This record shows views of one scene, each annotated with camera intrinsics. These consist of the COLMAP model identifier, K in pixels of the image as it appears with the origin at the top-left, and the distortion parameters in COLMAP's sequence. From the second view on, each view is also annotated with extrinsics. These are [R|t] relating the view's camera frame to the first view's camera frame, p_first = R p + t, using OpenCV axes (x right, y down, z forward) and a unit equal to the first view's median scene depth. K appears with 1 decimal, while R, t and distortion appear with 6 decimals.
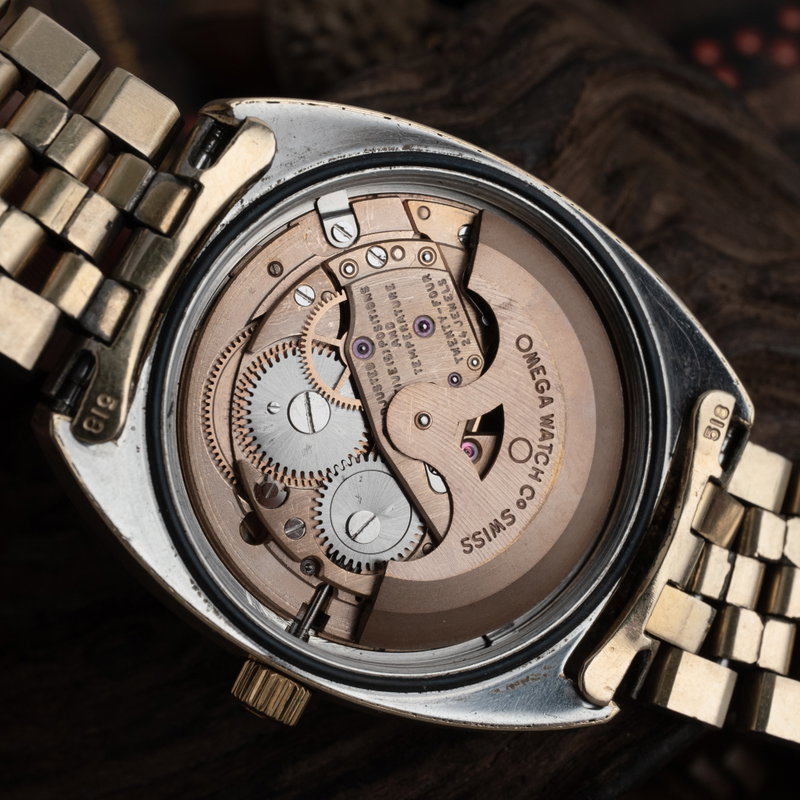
lens RADIAL K [[1547.2, 0, 395.7], [0, 1547.2, 401.0], [0, 0, 1]] dist [0.086566, 0.000000]
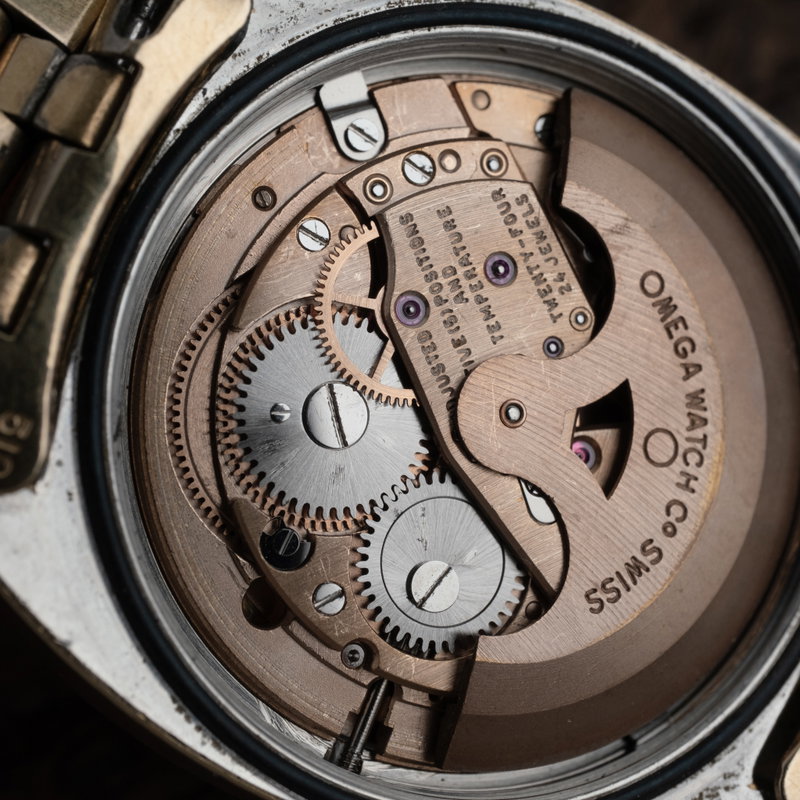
lens RADIAL K [[1547.2, 0, 403.8], [0, 1547.2, 398.0], [0, 0, 1]] dist [0.086566, 0.000000]
pose [[0.996200, -0.080865, 0.032362, -0.047726], [0.081100, 0.996688, -0.005999, 0.006258], [-0.031770, 0.008600, 0.999458, 0.355902]]
